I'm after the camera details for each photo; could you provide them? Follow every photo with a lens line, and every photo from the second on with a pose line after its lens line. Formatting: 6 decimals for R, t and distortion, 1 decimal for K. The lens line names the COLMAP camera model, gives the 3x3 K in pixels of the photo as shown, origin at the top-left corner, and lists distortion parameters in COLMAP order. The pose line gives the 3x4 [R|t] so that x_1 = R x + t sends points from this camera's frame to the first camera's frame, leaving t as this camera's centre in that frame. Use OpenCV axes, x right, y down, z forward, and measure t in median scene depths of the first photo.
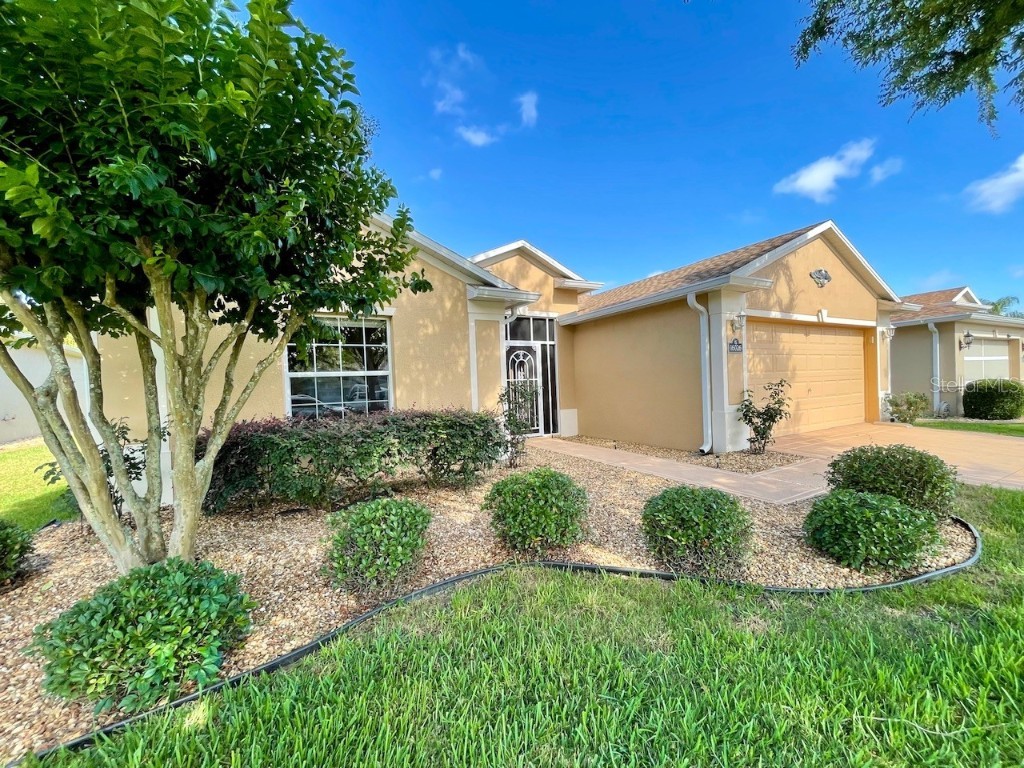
lens RADIAL K [[415.5, 0, 528.4], [0, 415.5, 381.0], [0, 0, 1]] dist [0.000710, -0.000075]
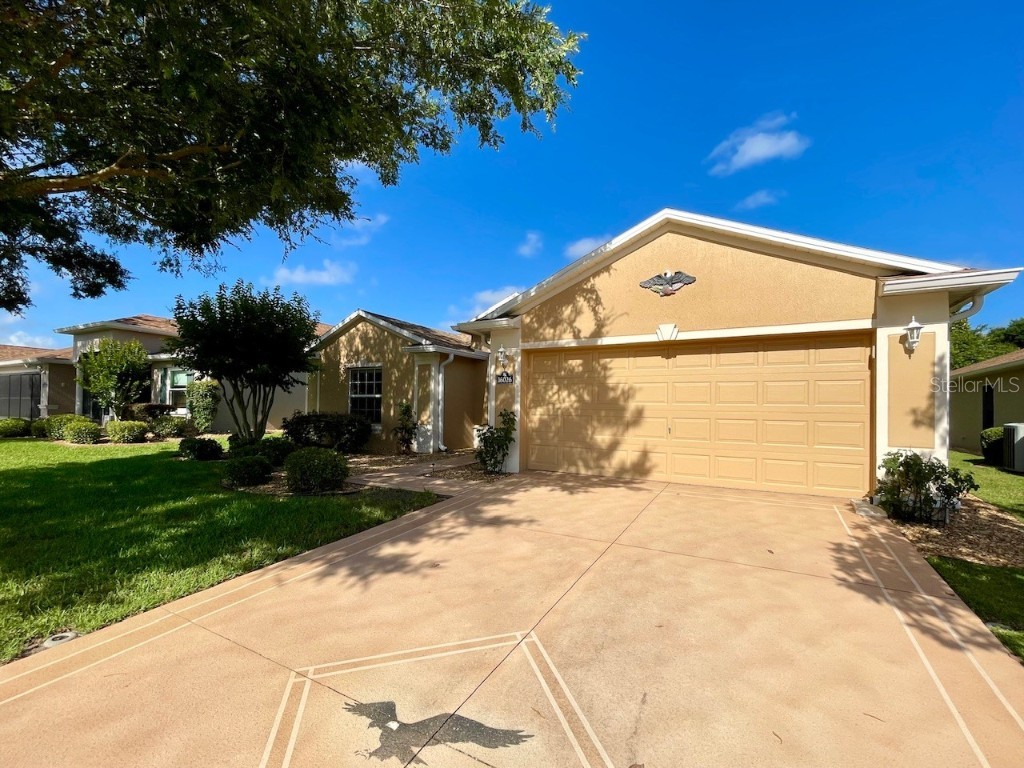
lens RADIAL K [[415.5, 0, 534.1], [0, 415.5, 389.2], [0, 0, 1]] dist [0.000710, -0.000075]
pose [[0.542592, 0.008225, -0.839956, 2.032364], [-0.027496, 0.999590, -0.007974, -0.063928], [0.839546, 0.027422, 0.542596, 0.621331]]
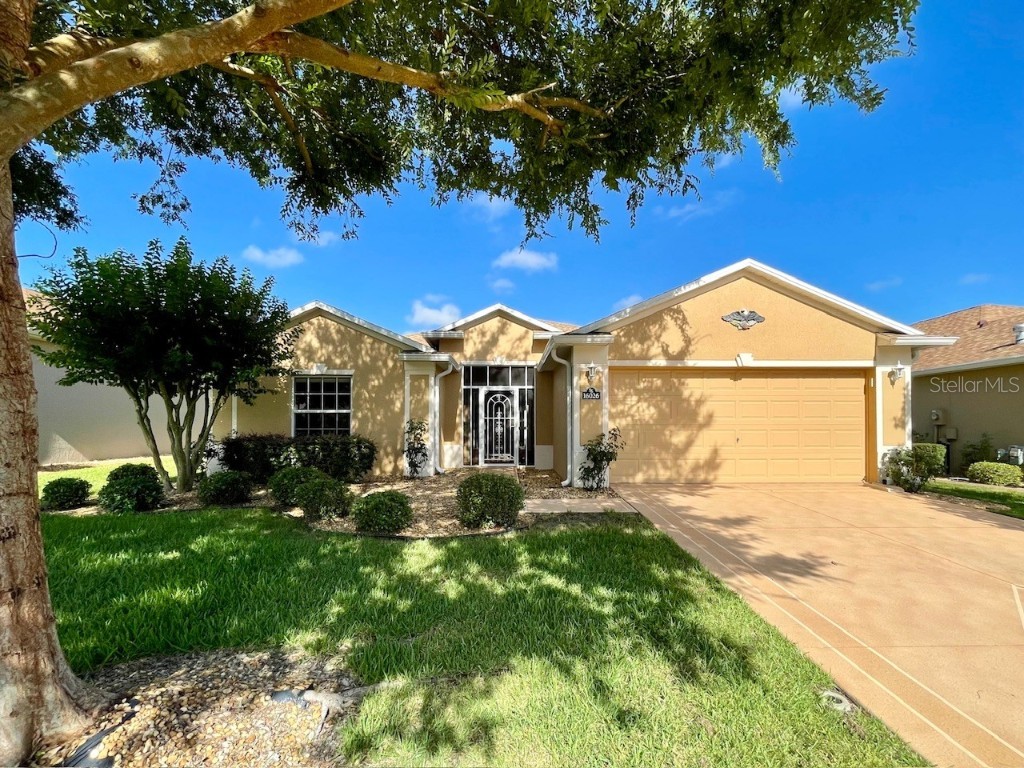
lens RADIAL K [[437.7, 0, 505.4], [0, 437.7, 409.7], [0, 0, 1]] dist [0.009576, 0.000247]
pose [[0.878578, 0.021419, -0.477118, 1.176432], [-0.029926, 0.999500, -0.010237, -0.029287], [0.476660, 0.023272, 0.878779, -0.214753]]
